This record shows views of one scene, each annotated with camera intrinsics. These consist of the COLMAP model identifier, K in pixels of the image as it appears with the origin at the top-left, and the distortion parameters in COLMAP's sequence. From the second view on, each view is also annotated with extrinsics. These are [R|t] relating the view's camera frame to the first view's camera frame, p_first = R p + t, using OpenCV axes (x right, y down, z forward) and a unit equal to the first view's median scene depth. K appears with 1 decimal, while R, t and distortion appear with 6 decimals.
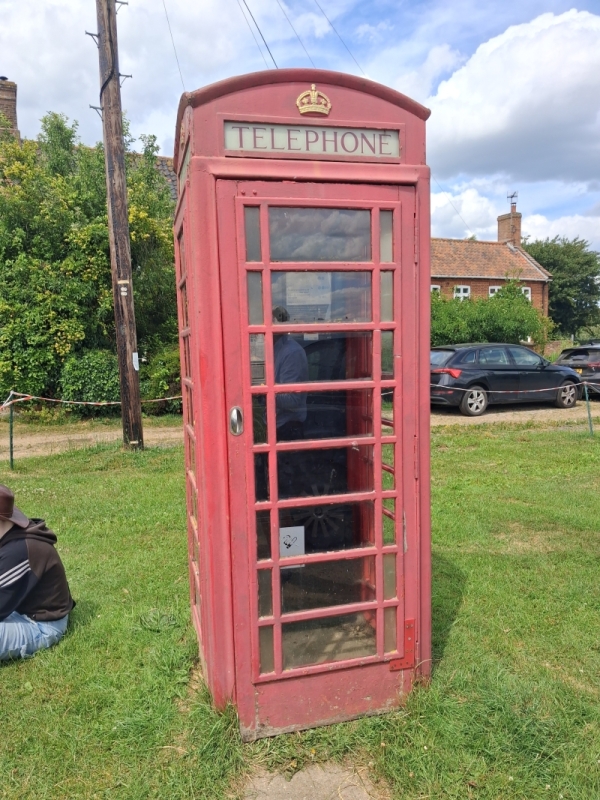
lens RADIAL K [[608.8, 0, 272.8], [0, 608.8, 361.7], [0, 0, 1]] dist [0.033371, -0.004259]
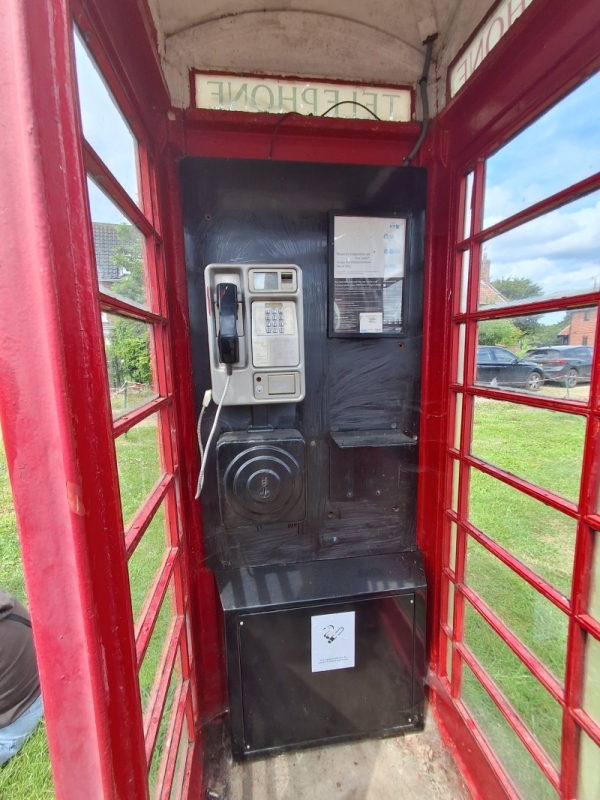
lens RADIAL K [[356.6, 0, 297.3], [0, 356.6, 396.1], [0, 0, 1]] dist [0.009370, 0.000896]
pose [[0.996815, 0.013941, -0.078517, 0.003368], [-0.005250, 0.993937, 0.109825, -0.002250], [0.079572, -0.109063, 0.990845, 0.134603]]
